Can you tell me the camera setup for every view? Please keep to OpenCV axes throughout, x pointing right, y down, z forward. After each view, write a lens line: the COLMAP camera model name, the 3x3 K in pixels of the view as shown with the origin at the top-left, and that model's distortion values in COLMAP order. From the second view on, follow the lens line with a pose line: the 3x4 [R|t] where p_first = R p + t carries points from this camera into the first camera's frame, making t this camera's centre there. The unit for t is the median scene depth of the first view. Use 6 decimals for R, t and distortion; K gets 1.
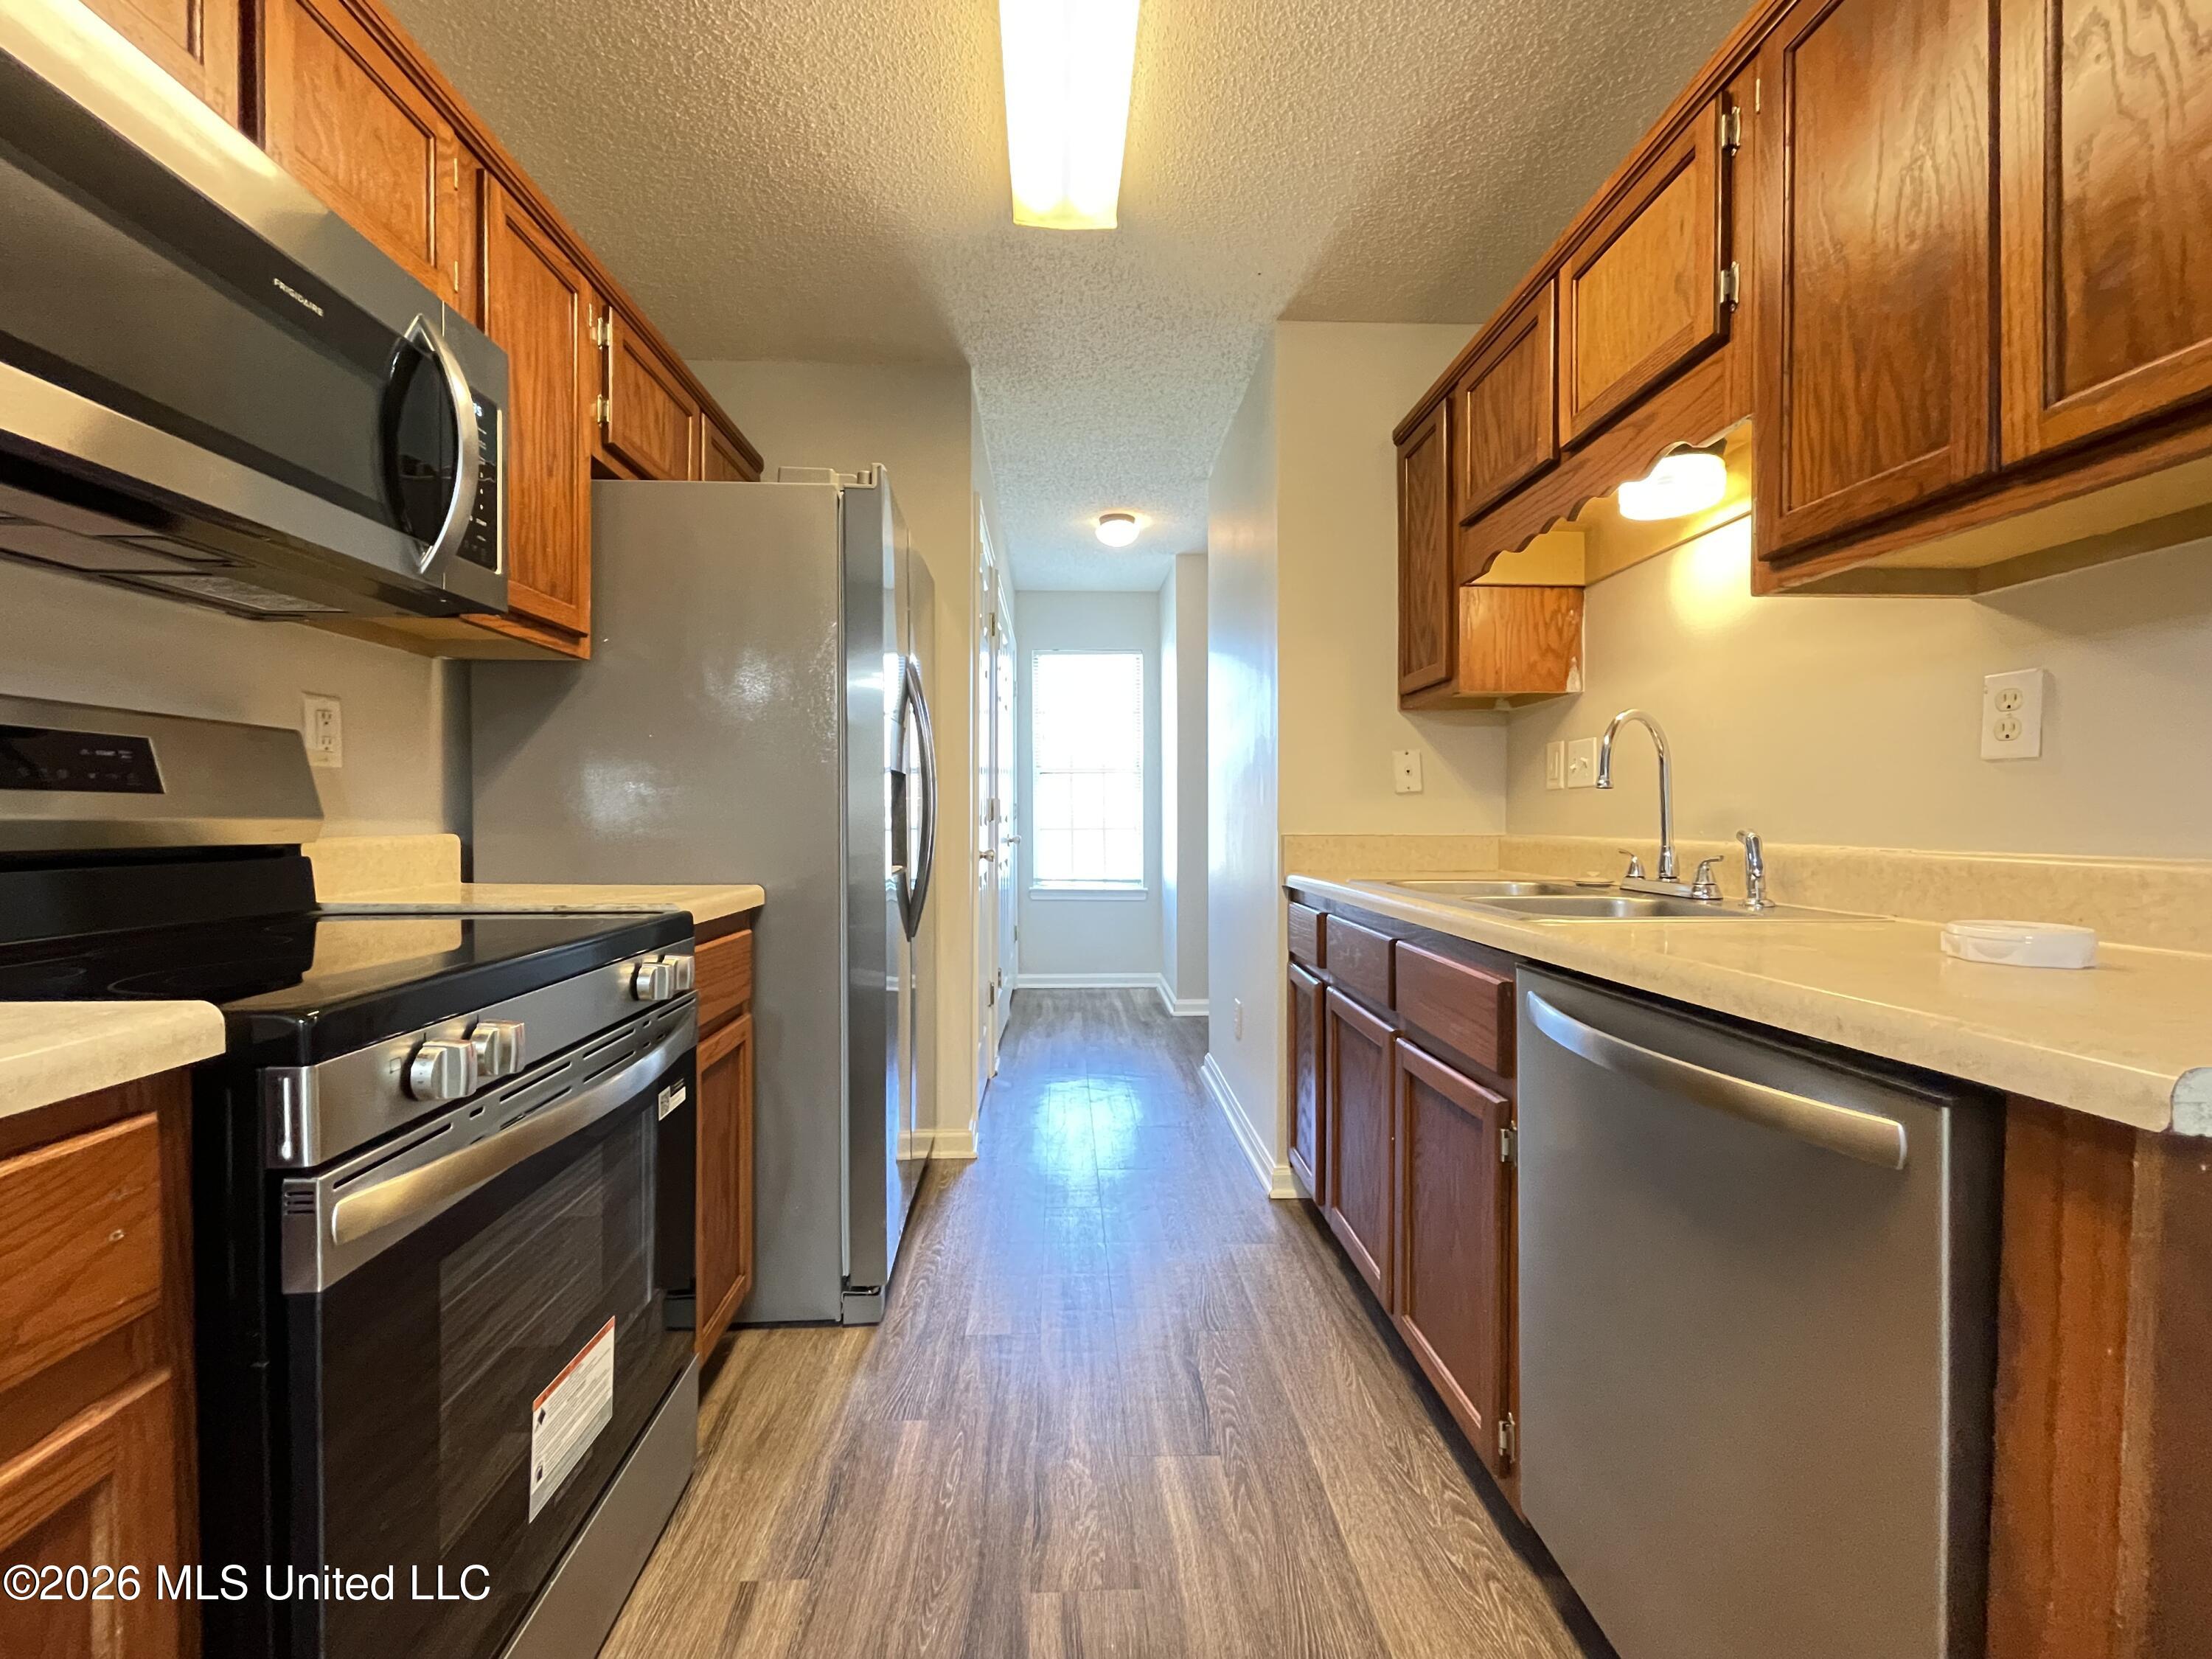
lens RADIAL K [[894.6, 0, 1106.0], [0, 894.6, 829.5], [0, 0, 1]] dist [-0.000222, -0.000026]
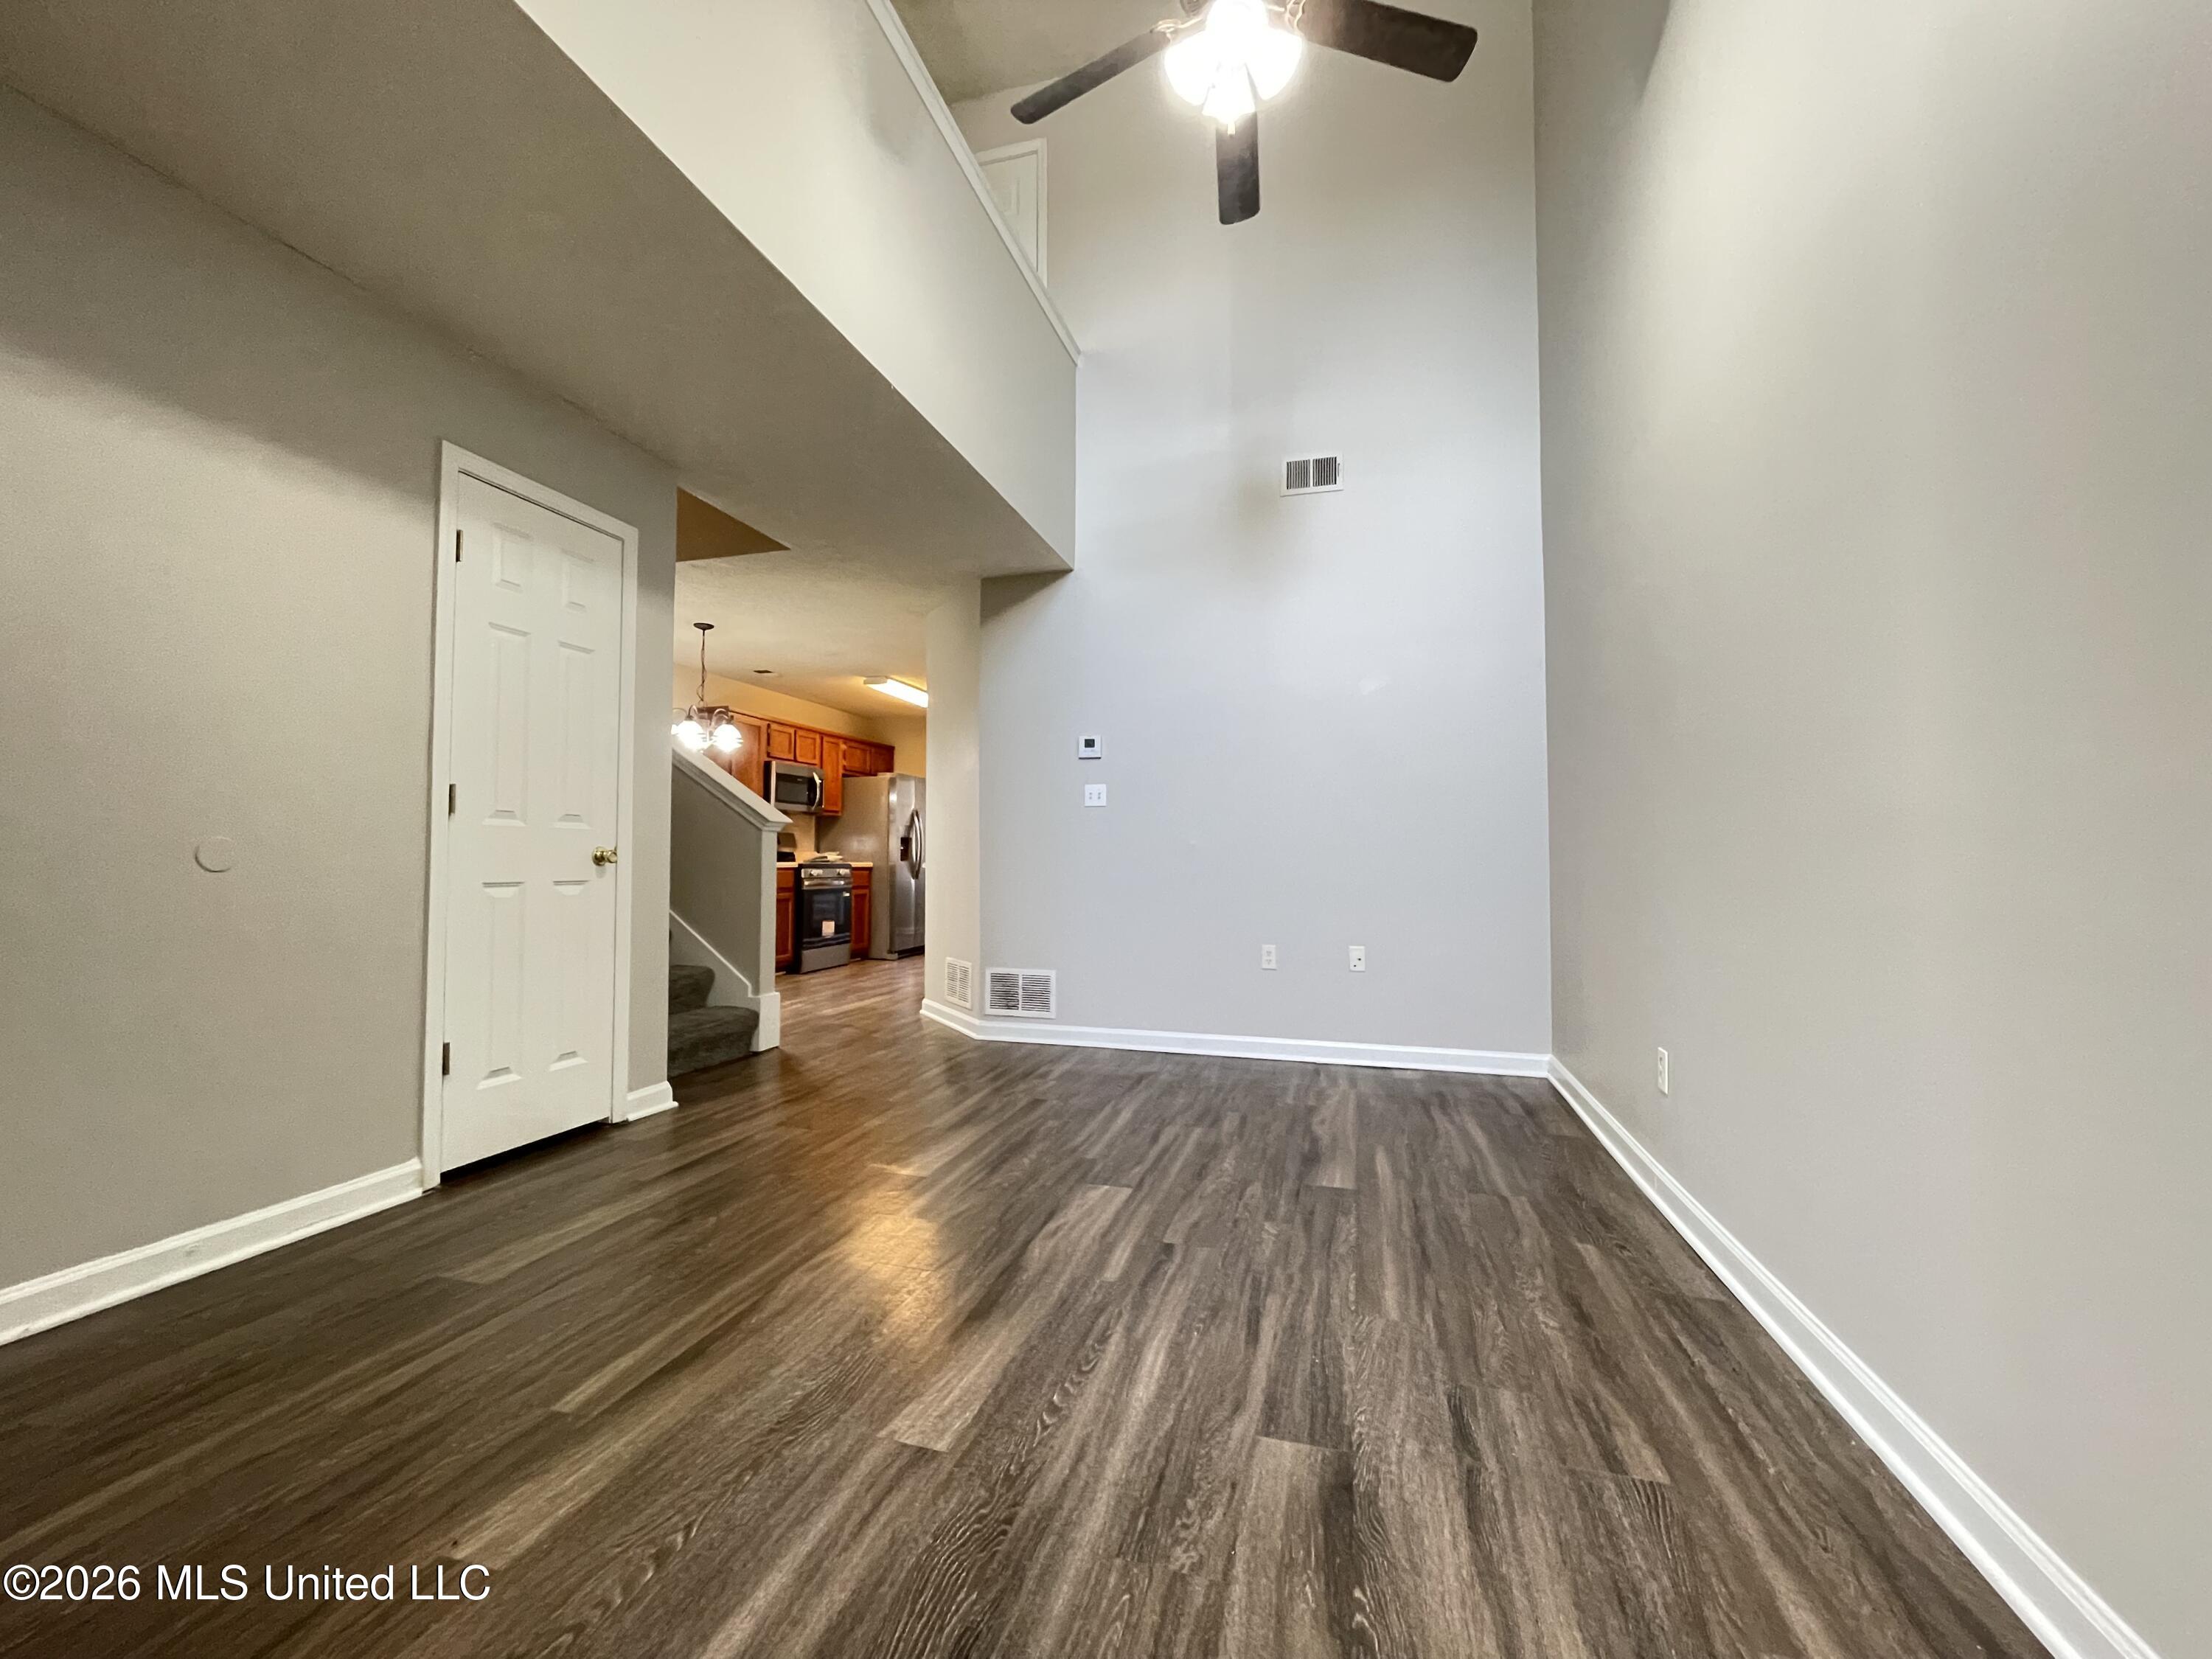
lens RADIAL K [[894.6, 0, 1106.0], [0, 894.6, 829.5], [0, 0, 1]] dist [-0.000222, -0.000026]
pose [[0.945222, -0.021782, -0.325702, 3.316954], [0.005424, 0.998681, -0.051048, 0.194690], [0.326385, 0.046485, 0.944093, -4.369528]]
